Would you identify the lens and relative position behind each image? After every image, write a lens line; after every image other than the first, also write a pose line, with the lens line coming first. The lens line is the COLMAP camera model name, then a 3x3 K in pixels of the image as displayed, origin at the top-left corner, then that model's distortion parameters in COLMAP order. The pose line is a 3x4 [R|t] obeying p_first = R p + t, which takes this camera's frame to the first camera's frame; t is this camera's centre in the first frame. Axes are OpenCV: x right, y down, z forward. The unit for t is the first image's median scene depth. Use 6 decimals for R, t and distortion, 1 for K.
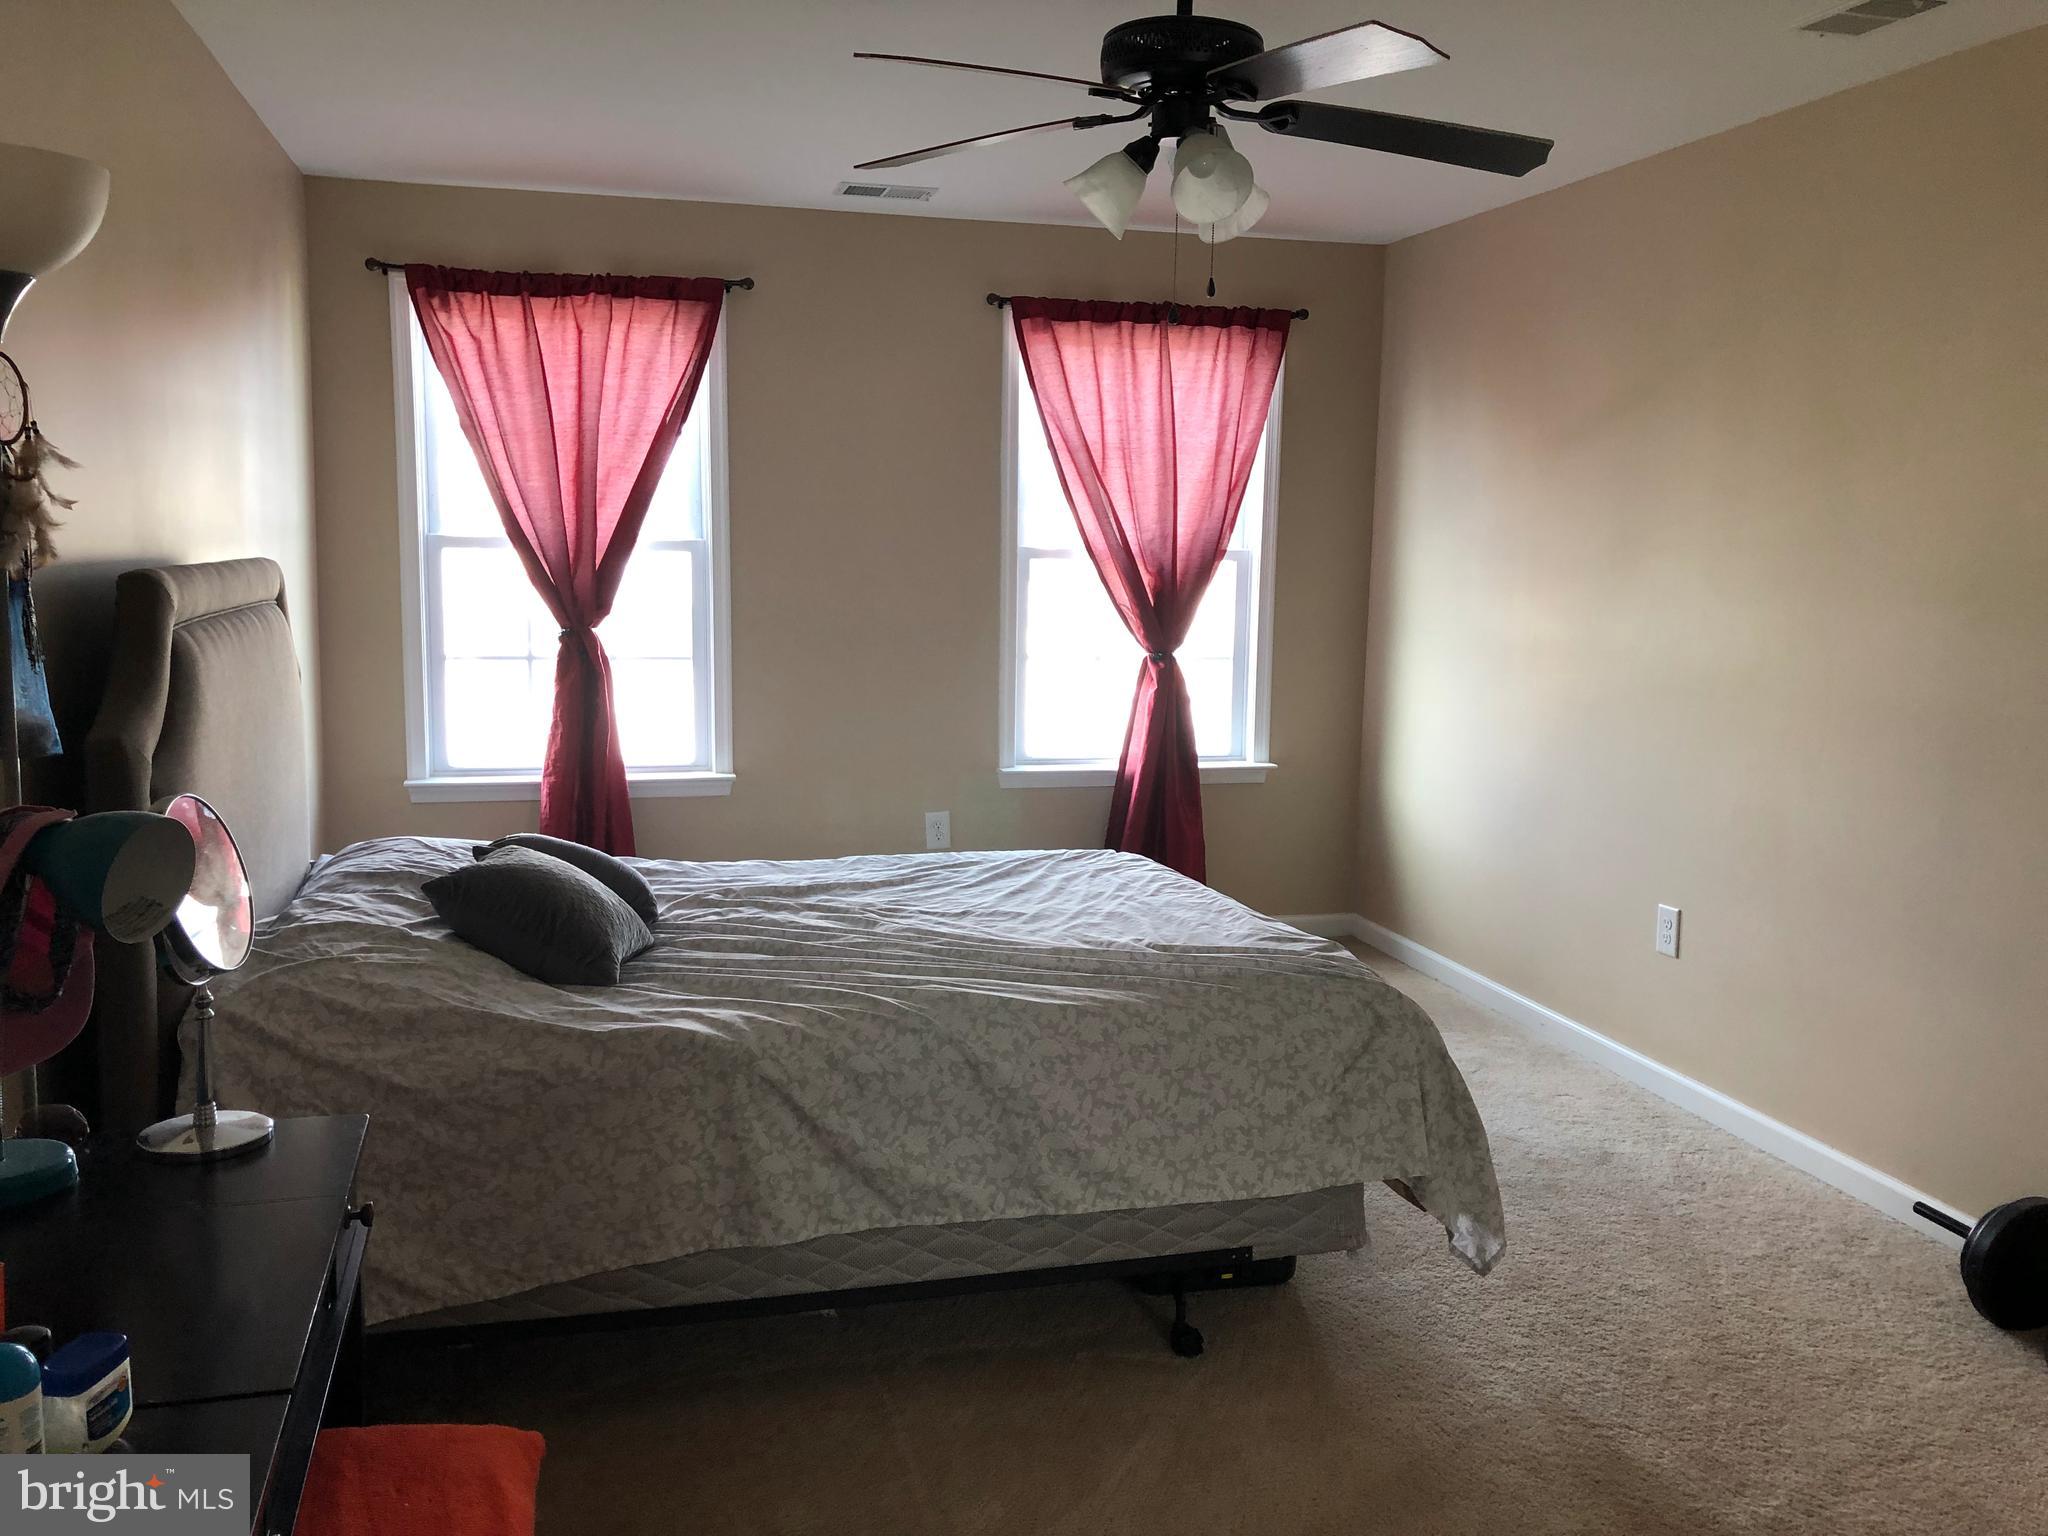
lens RADIAL K [[1686.9, 0, 1011.3], [0, 1686.9, 765.7], [0, 0, 1]] dist [0.015443, -0.017421]
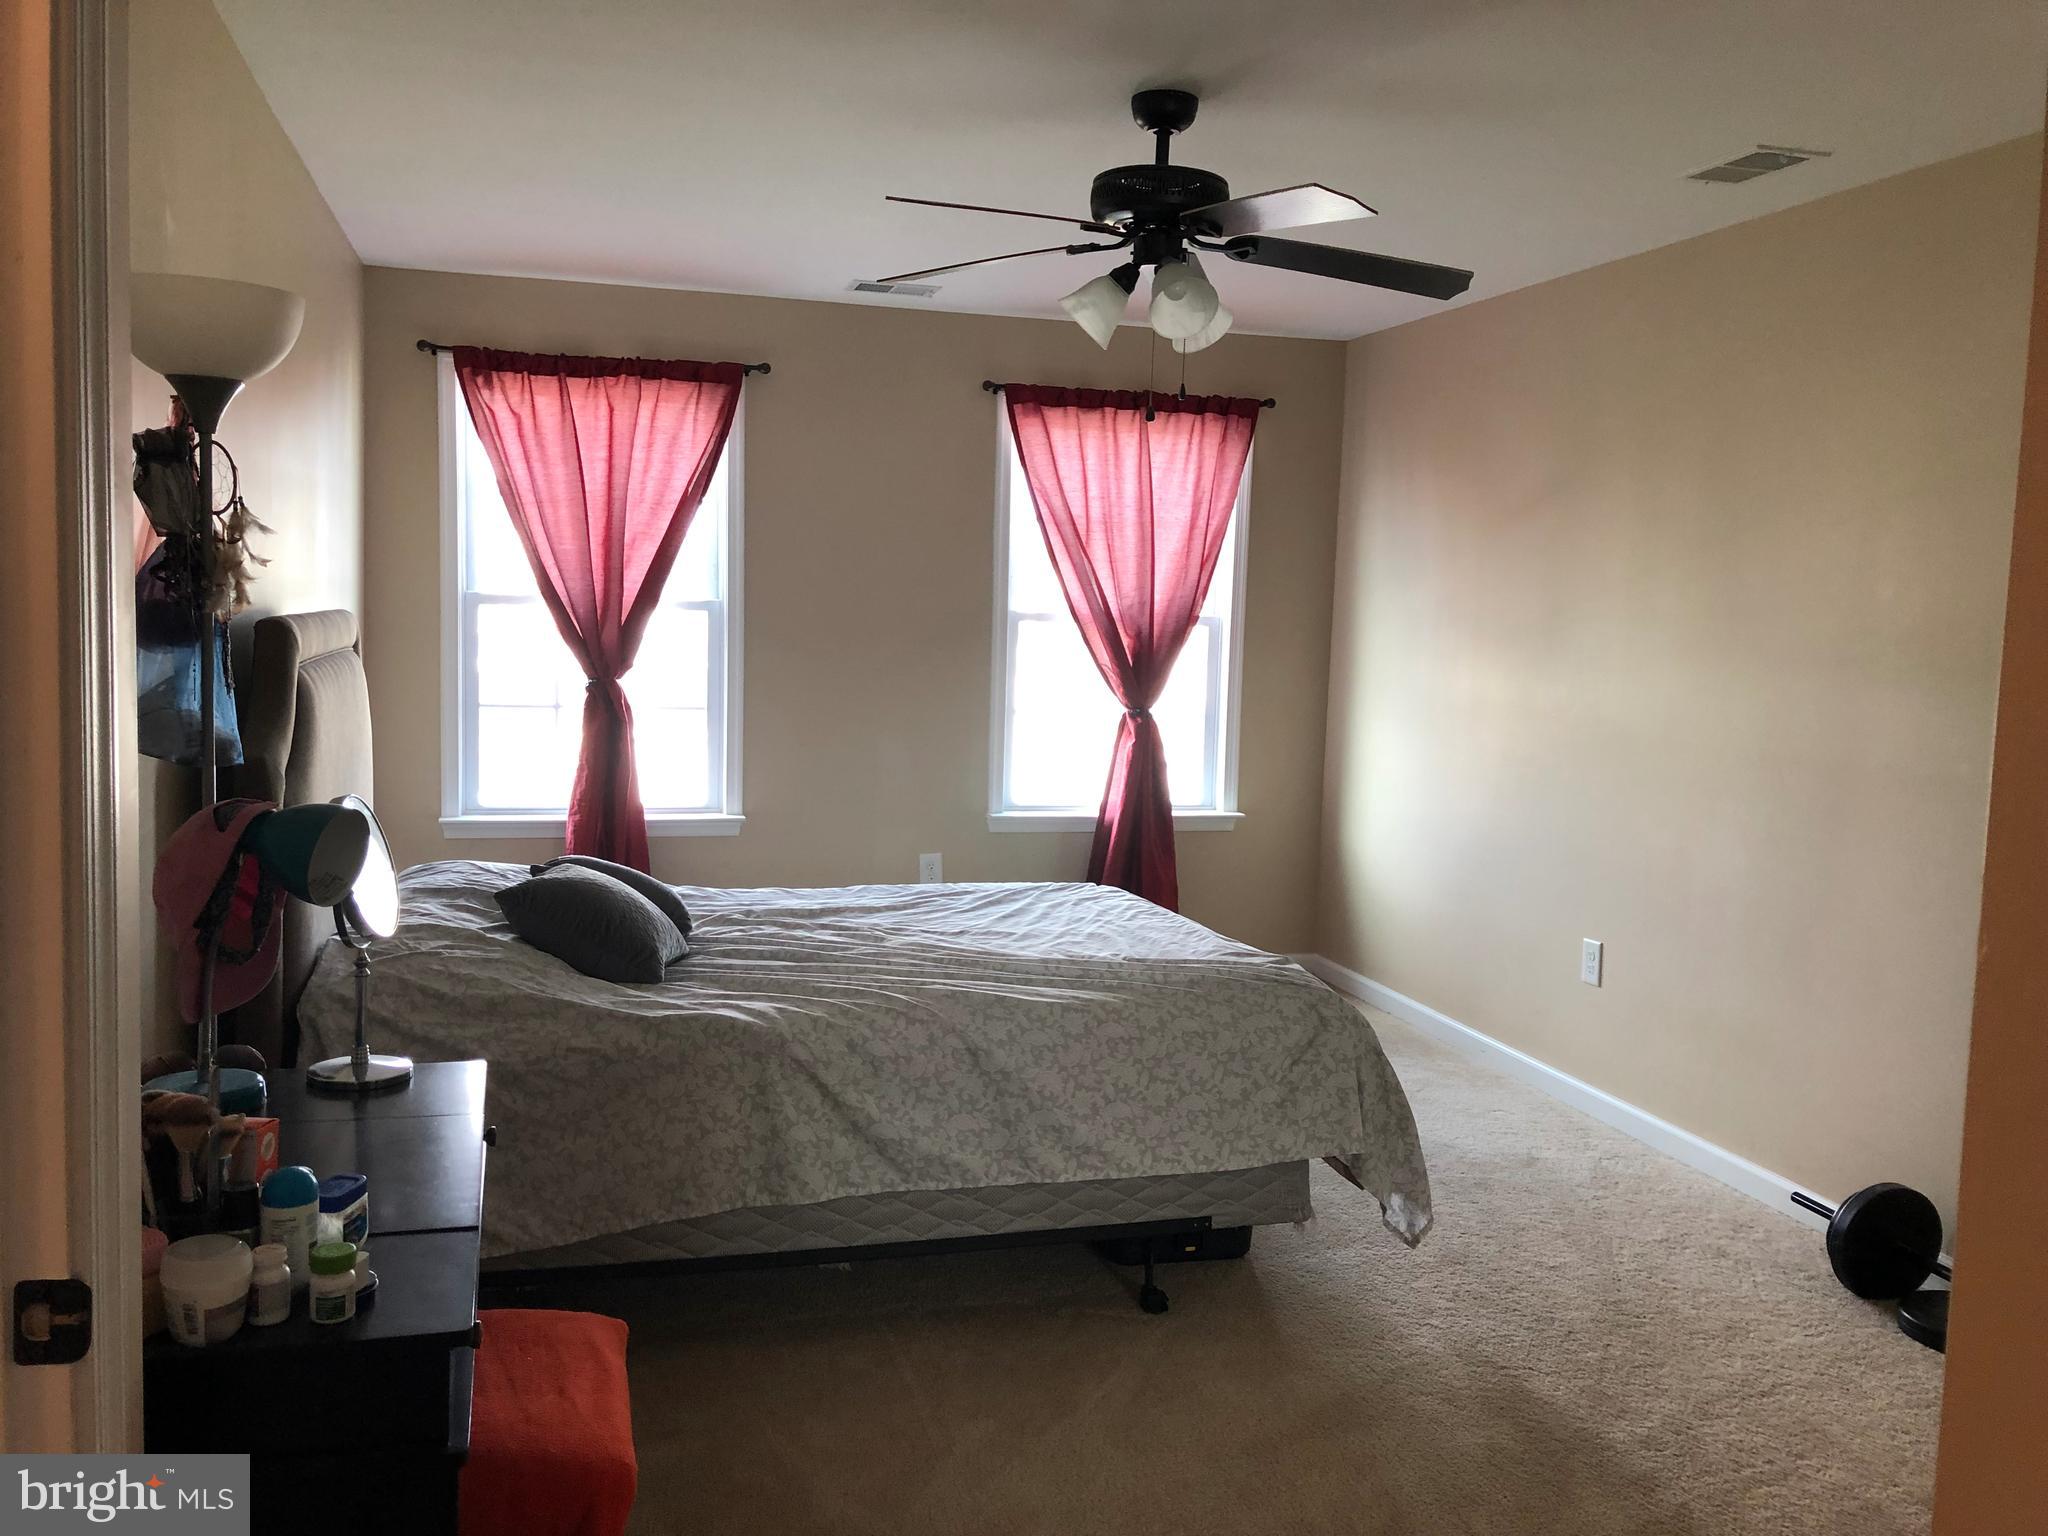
lens RADIAL K [[1686.9, 0, 1011.3], [0, 1686.9, 765.7], [0, 0, 1]] dist [0.015443, -0.017421]
pose [[0.999838, 0.012886, 0.012578, -0.011934], [-0.012390, 0.999173, -0.038738, 0.023082], [-0.013067, 0.038576, 0.999170, -0.155269]]
